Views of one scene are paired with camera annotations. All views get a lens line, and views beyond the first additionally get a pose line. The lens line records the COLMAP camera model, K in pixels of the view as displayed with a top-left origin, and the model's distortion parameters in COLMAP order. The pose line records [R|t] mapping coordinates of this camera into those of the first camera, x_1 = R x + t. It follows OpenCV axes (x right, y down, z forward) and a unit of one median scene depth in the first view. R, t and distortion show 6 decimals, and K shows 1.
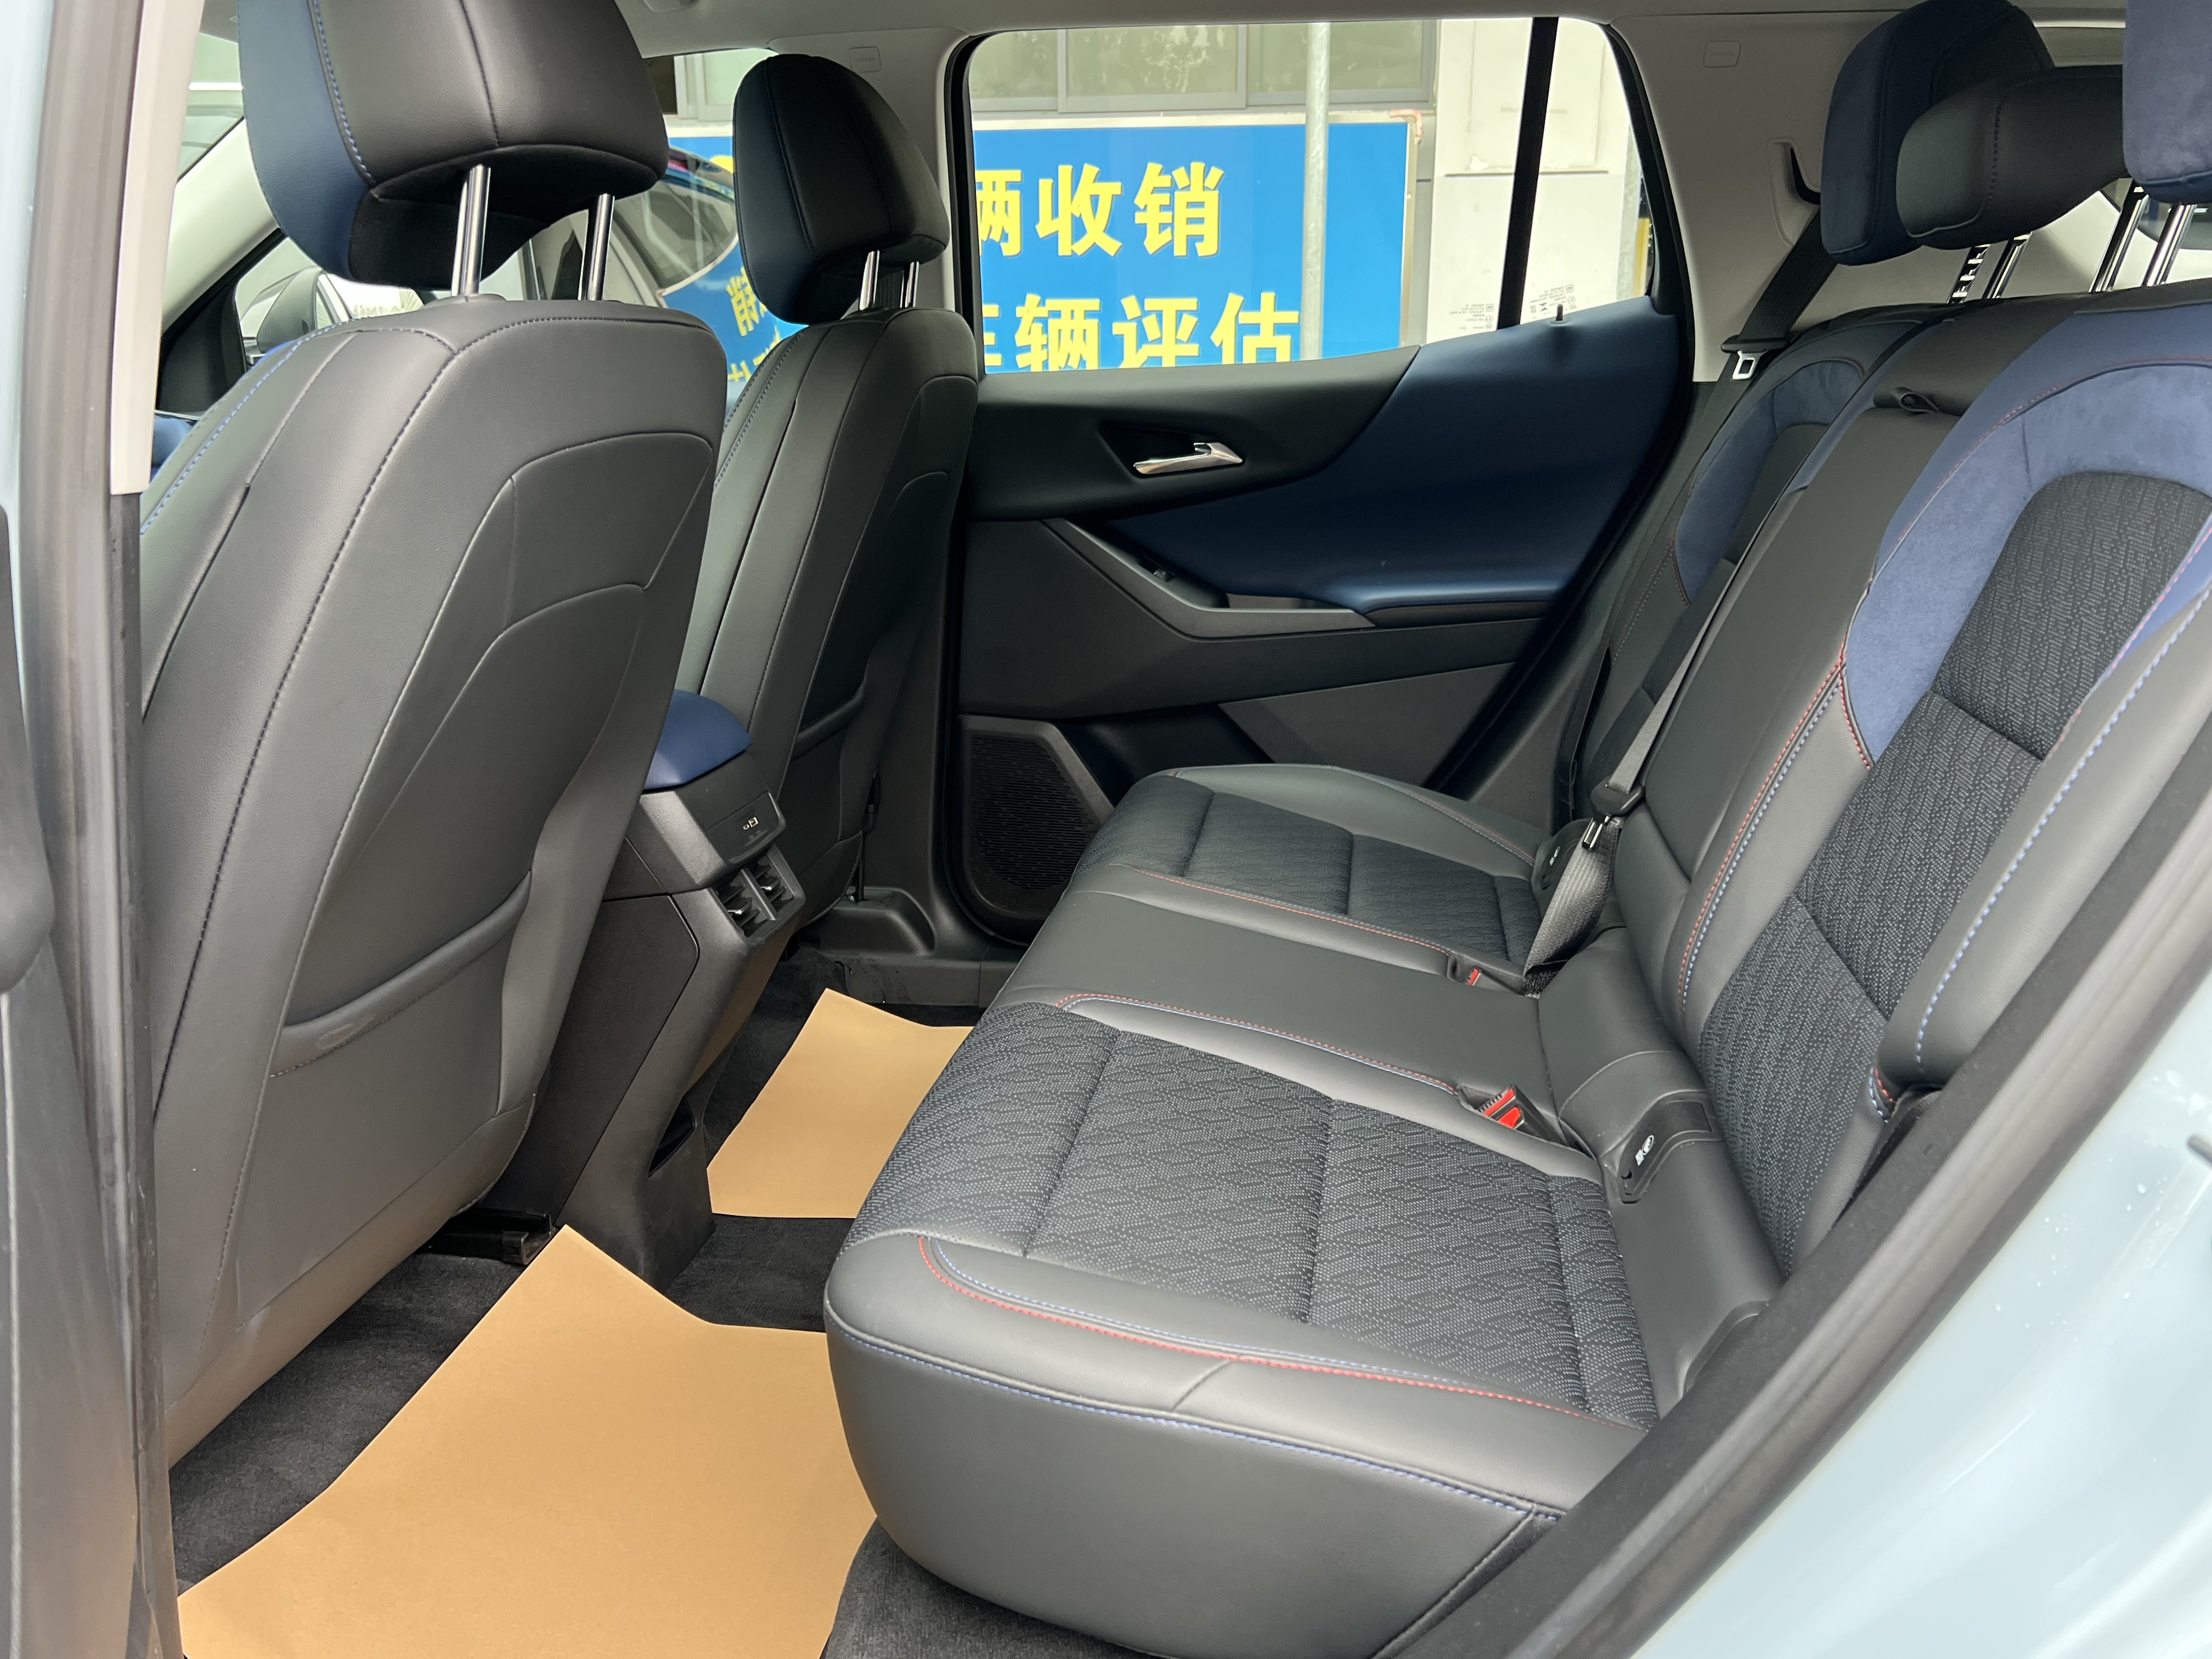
lens RADIAL K [[1751.6, 0, 1123.1], [0, 1751.6, 843.9], [0, 0, 1]] dist [0.089959, -0.126941]
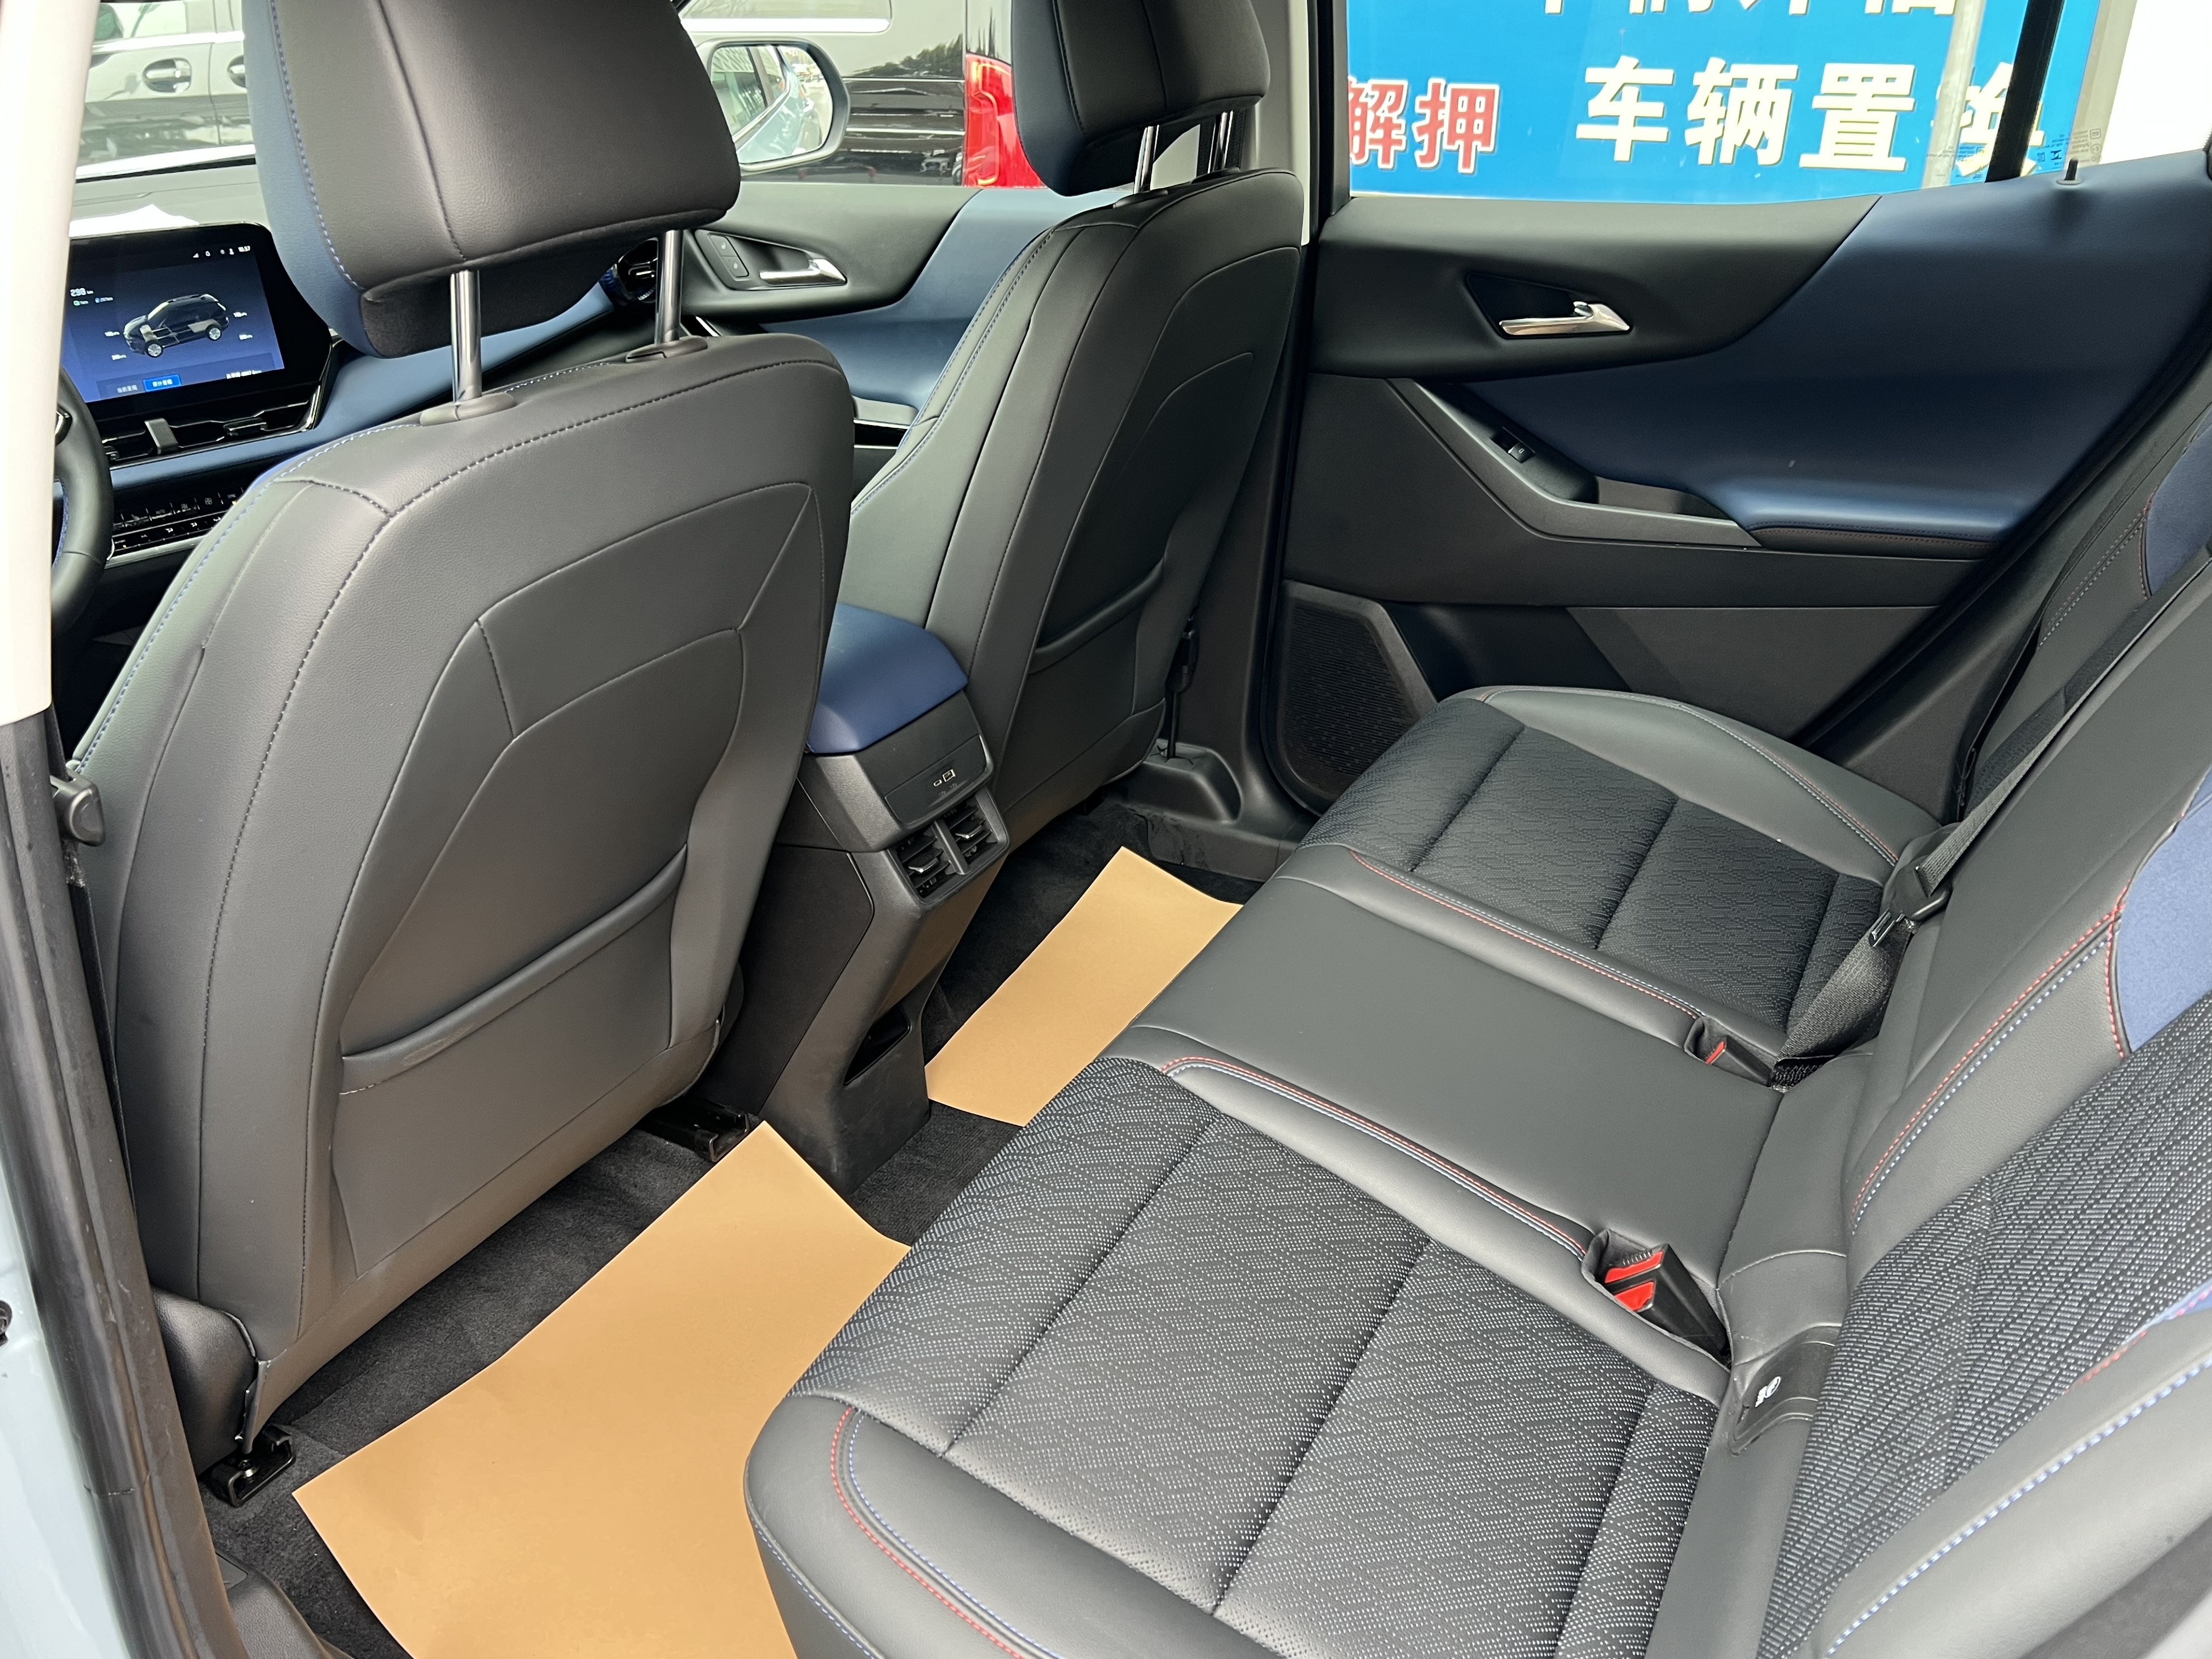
lens RADIAL K [[1751.6, 0, 1123.1], [0, 1751.6, 843.9], [0, 0, 1]] dist [0.089959, -0.126941]
pose [[0.940164, 0.156947, -0.302422, 0.149268], [-0.084952, 0.967538, 0.238020, -0.177820], [0.329961, -0.198087, 0.922977, 0.105556]]
